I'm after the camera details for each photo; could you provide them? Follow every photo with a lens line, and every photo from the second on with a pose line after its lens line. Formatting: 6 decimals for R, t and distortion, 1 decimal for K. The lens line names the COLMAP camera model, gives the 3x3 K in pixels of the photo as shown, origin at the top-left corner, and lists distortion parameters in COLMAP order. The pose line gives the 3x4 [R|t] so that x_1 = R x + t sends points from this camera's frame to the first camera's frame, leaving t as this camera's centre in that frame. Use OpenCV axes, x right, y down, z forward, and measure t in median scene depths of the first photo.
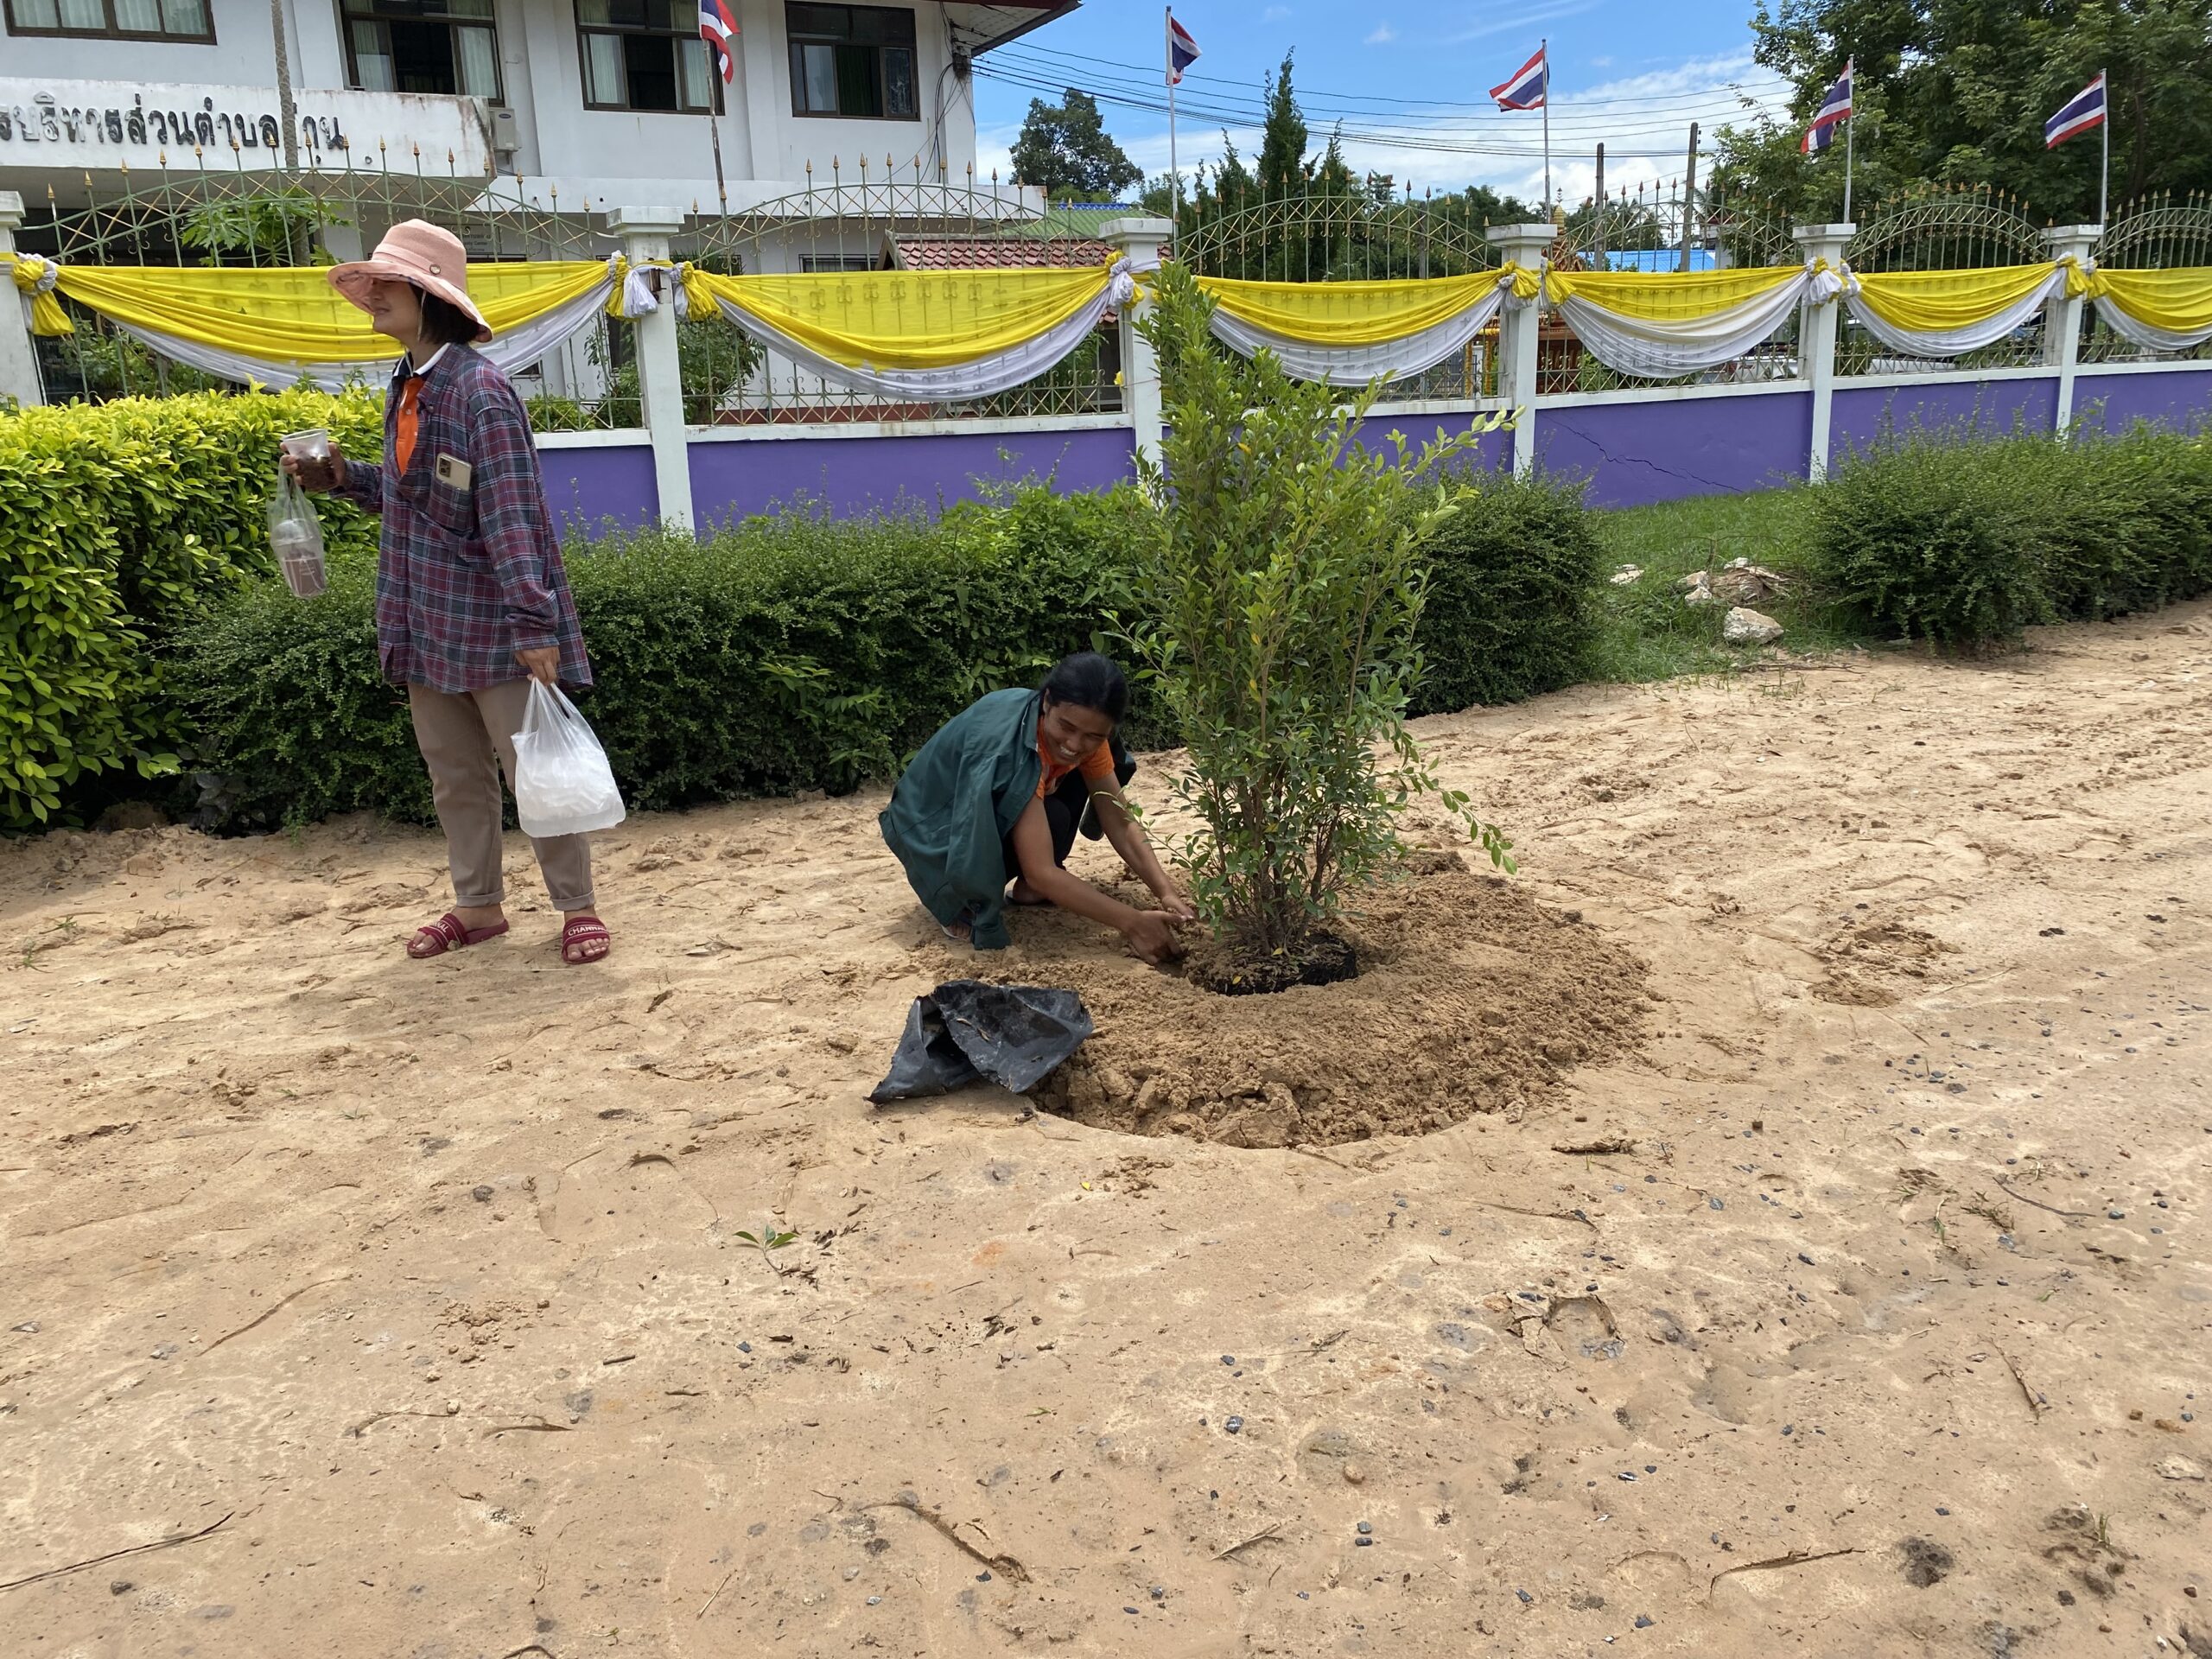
lens RADIAL K [[1705.7, 0, 1106.0], [0, 1705.7, 829.5], [0, 0, 1]] dist [0.065326, -0.043815]
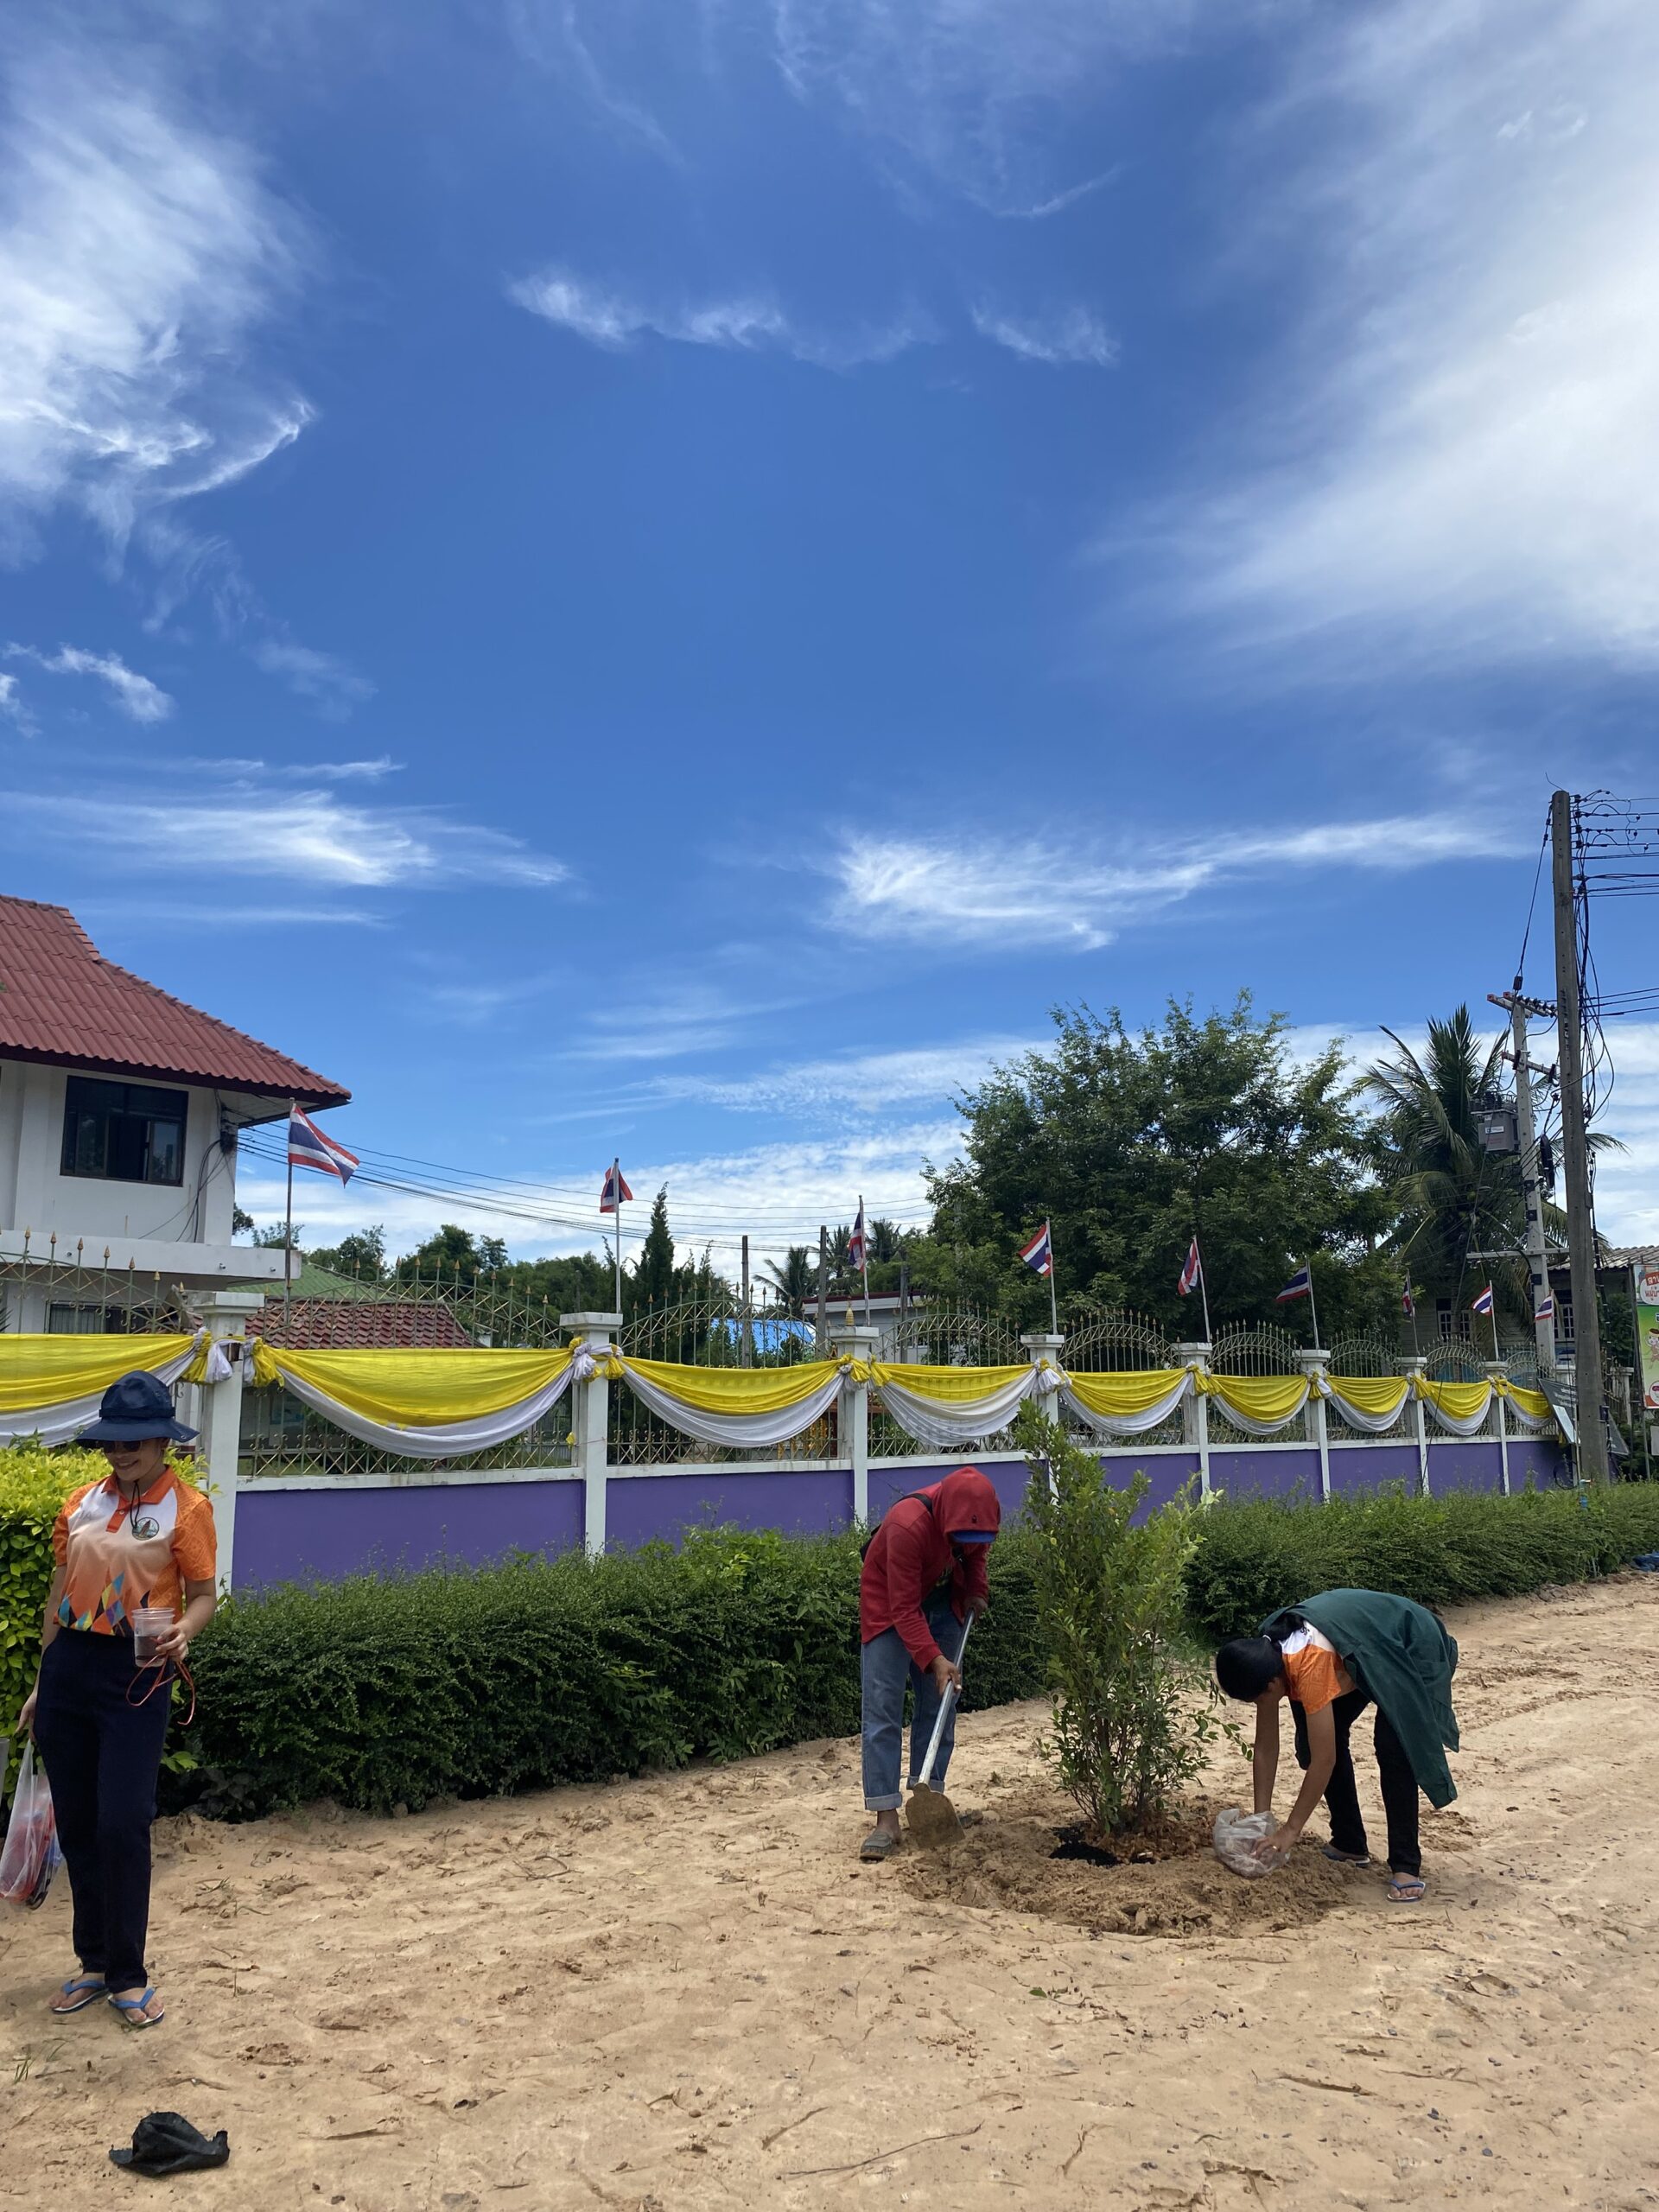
lens RADIAL K [[1755.7, 0, 829.5], [0, 1755.7, 1106.0], [0, 0, 1]] dist [0.000891, -0.003518]
pose [[0.935229, 0.086631, 0.343281, -0.220739], [0.066644, 0.909192, -0.411010, 0.030376], [-0.347714, 0.407266, 0.844529, -0.144873]]
